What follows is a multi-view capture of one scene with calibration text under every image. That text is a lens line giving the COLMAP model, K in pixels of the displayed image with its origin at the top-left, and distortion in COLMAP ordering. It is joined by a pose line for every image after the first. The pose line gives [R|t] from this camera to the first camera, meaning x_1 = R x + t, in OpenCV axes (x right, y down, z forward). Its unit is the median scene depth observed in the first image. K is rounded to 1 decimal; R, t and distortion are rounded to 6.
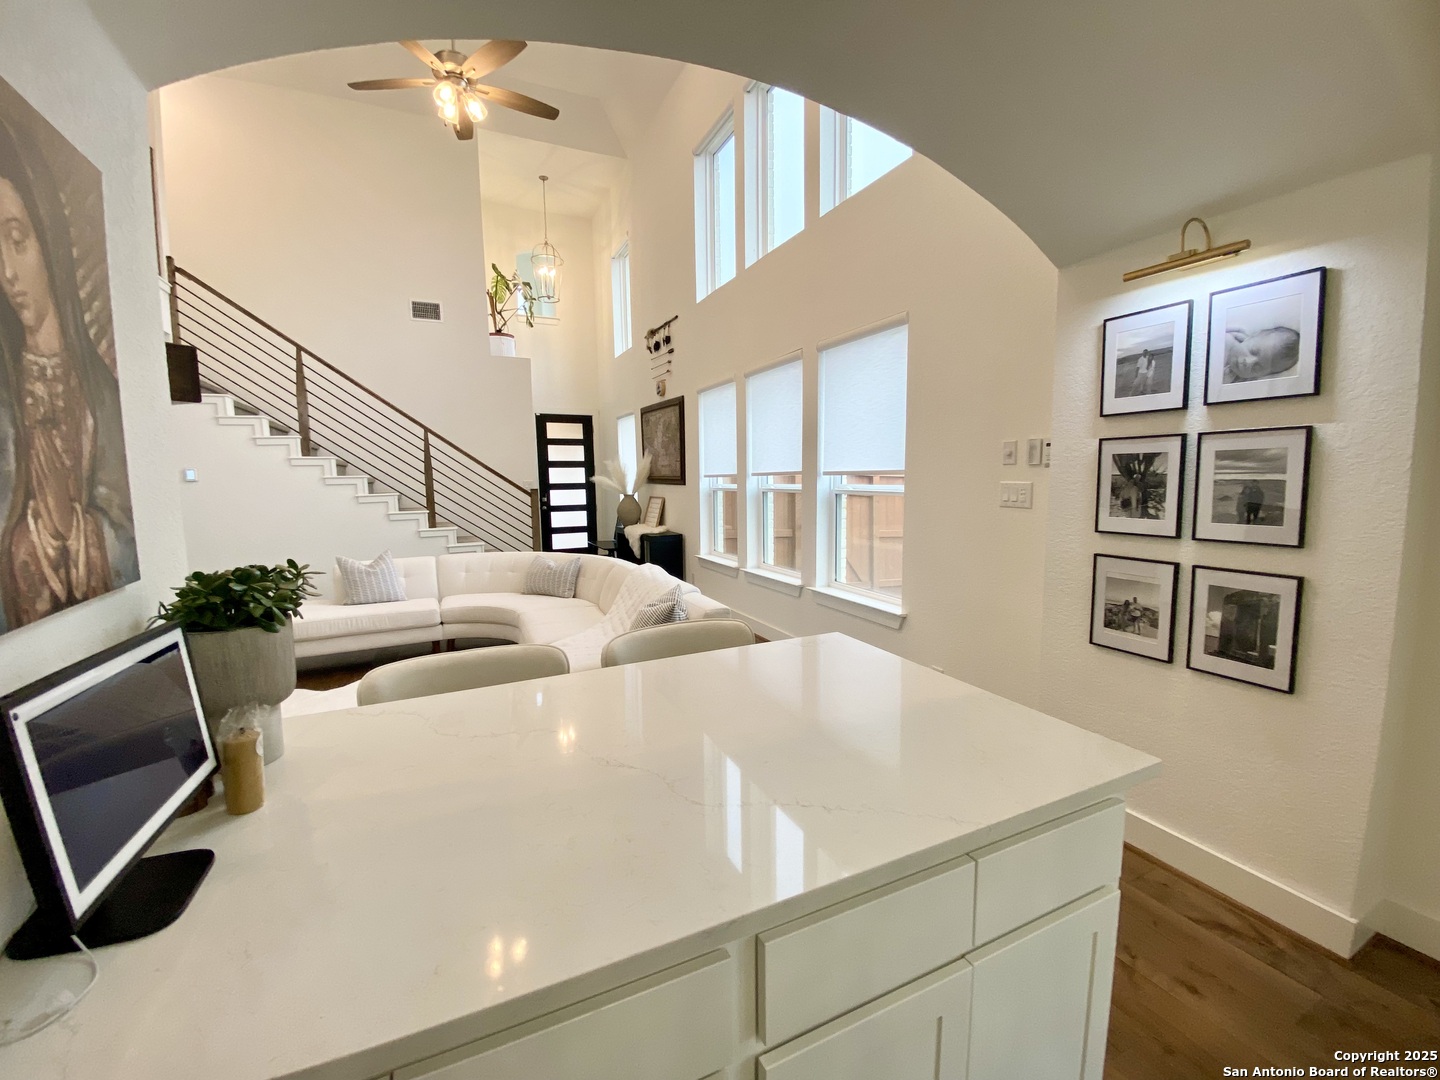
lens RADIAL K [[582.3, 0, 719.2], [0, 582.3, 535.3], [0, 0, 1]] dist [0.042317, -0.027890]
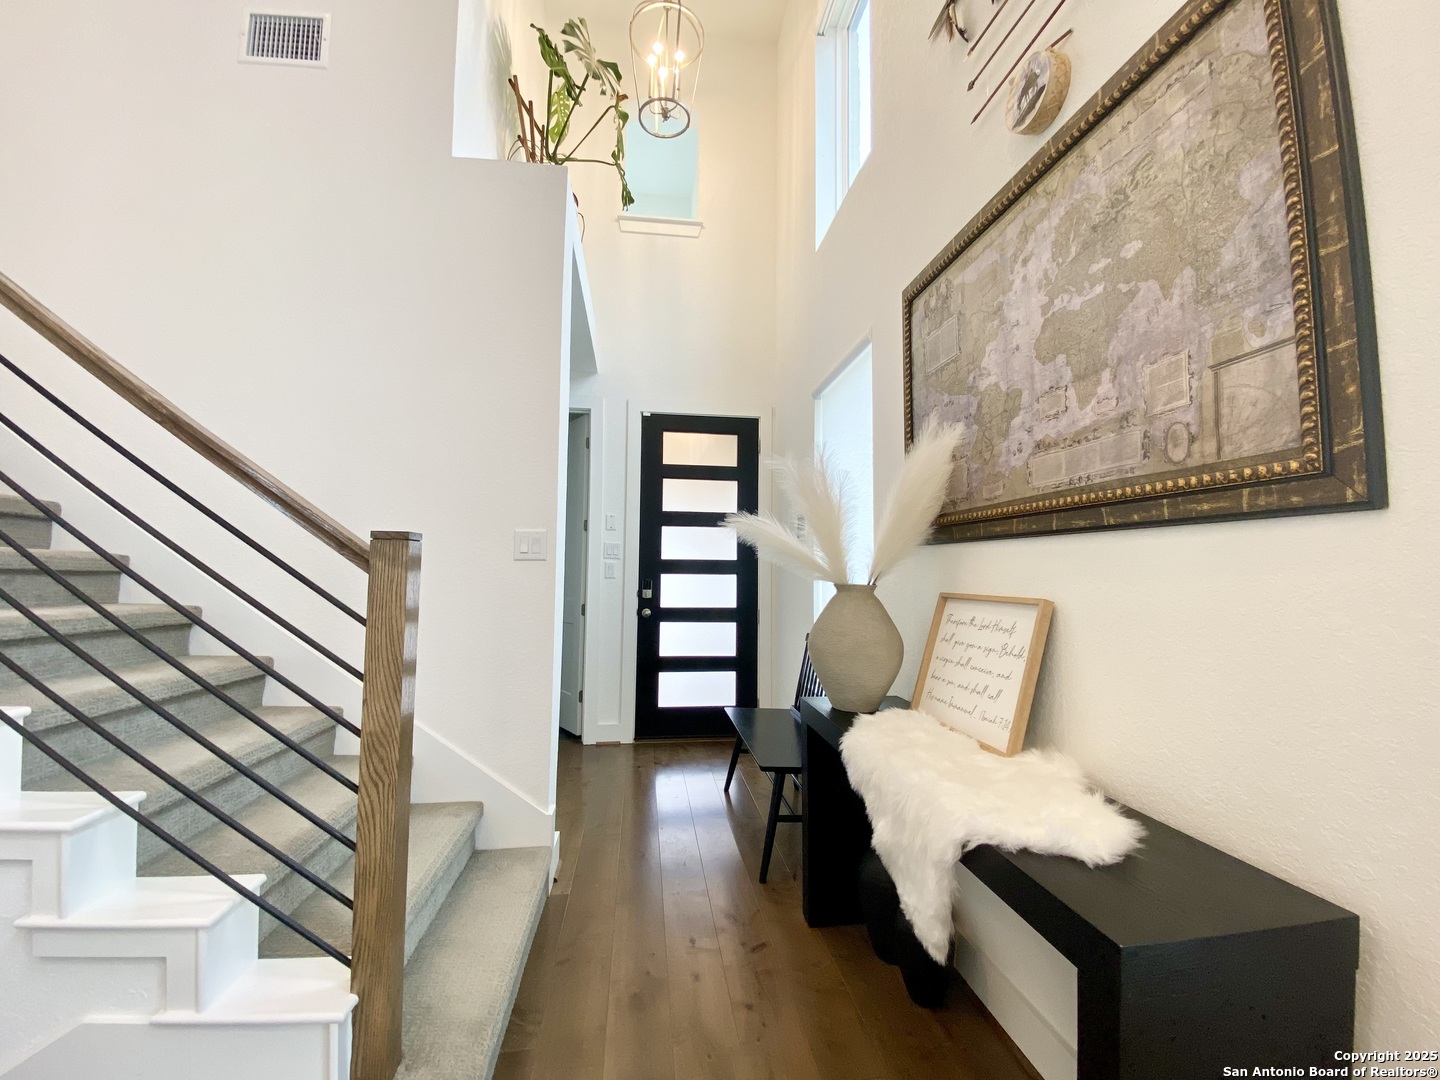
lens RADIAL K [[582.3, 0, 719.2], [0, 582.3, 535.3], [0, 0, 1]] dist [0.042317, -0.027890]
pose [[0.952158, 0.006249, -0.305541, -0.106934], [-0.057920, 0.985361, -0.160342, -0.036514], [0.300066, 0.170368, 0.938581, 0.582788]]
